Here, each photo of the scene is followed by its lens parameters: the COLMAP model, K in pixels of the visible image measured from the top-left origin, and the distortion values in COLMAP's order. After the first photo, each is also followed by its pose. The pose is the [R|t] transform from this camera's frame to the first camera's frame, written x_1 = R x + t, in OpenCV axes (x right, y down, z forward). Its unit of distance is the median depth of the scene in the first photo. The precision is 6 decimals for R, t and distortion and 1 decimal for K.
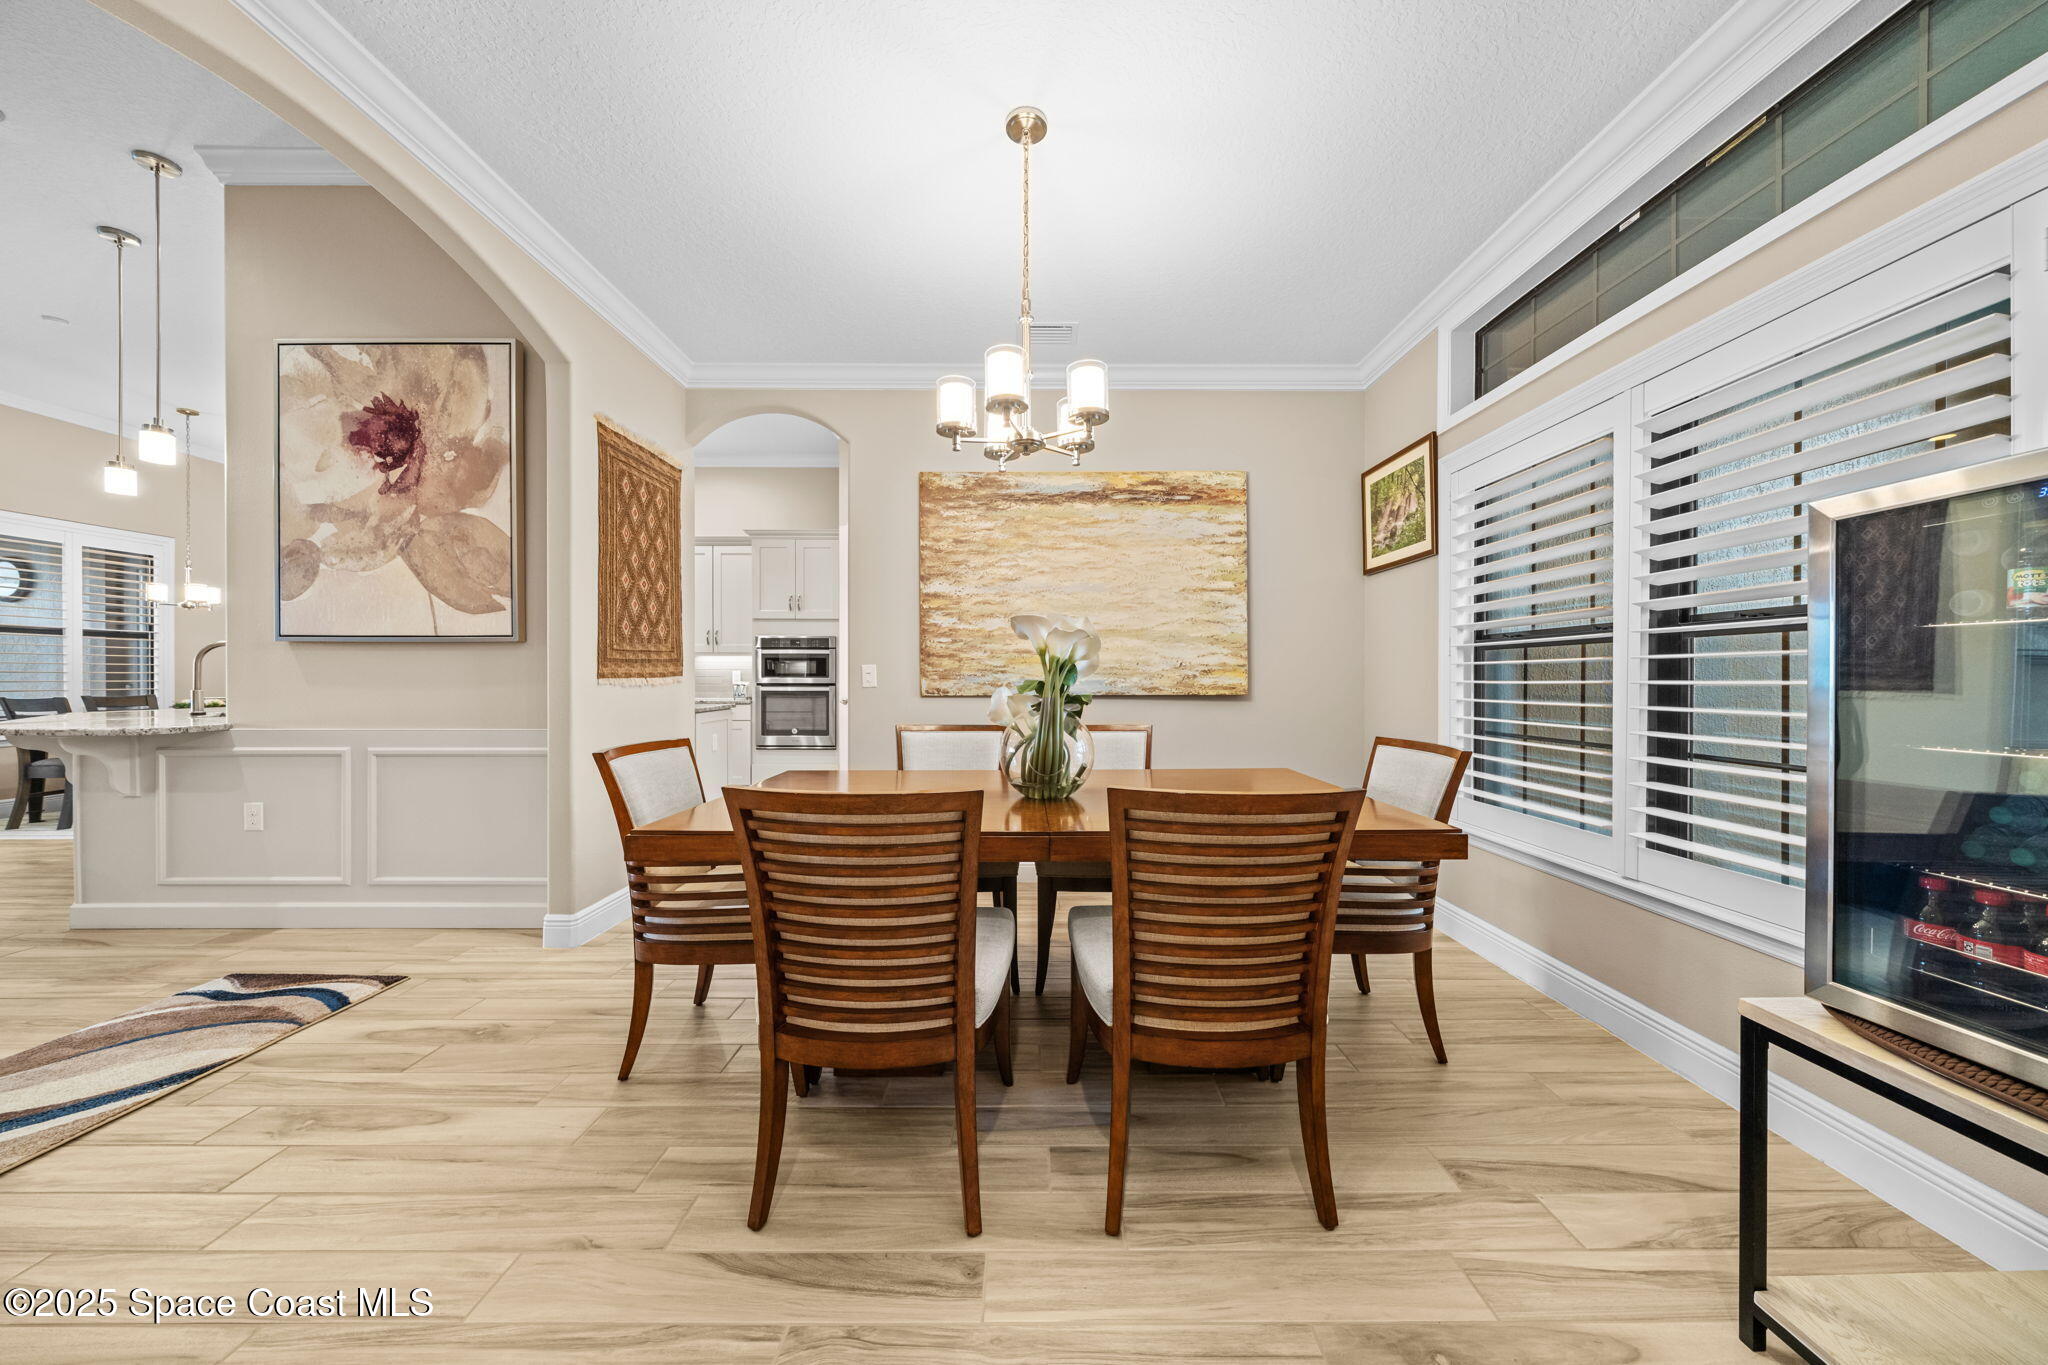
lens RADIAL K [[689.3, 0, 1030.5], [0, 689.3, 680.8], [0, 0, 1]] dist [-0.004201, -0.000217]
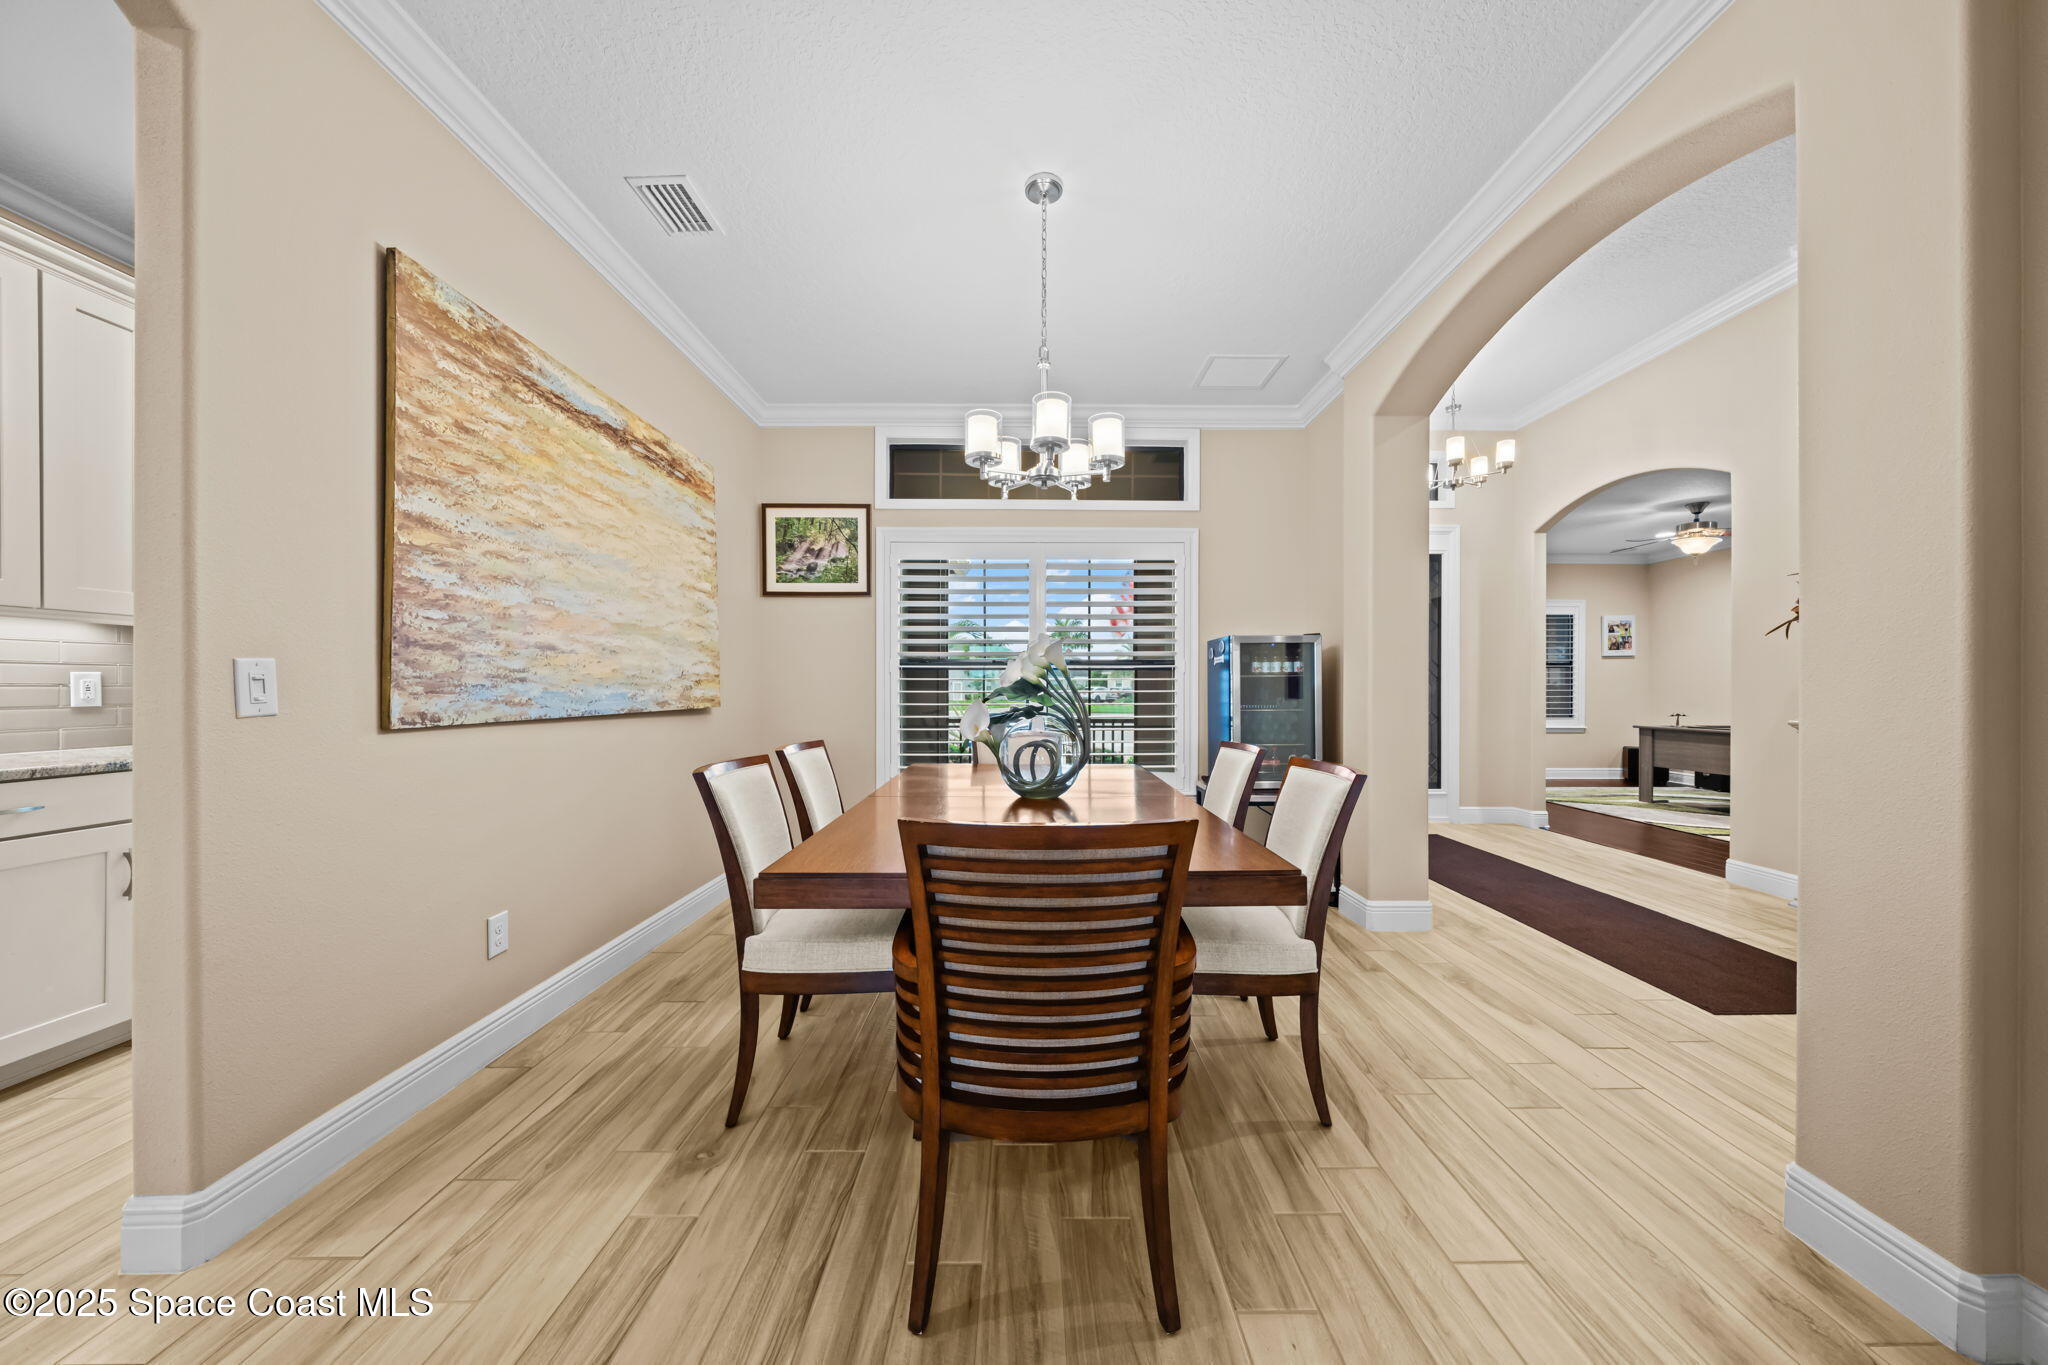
lens RADIAL K [[689.3, 0, 1031.1], [0, 689.3, 686.7], [0, 0, 1]] dist [-0.004201, -0.000217]
pose [[0.001901, 0.000594, 0.999998, -0.619527], [0.004969, 0.999987, -0.000603, -0.004911], [-0.999986, 0.004970, 0.001898, 0.571332]]
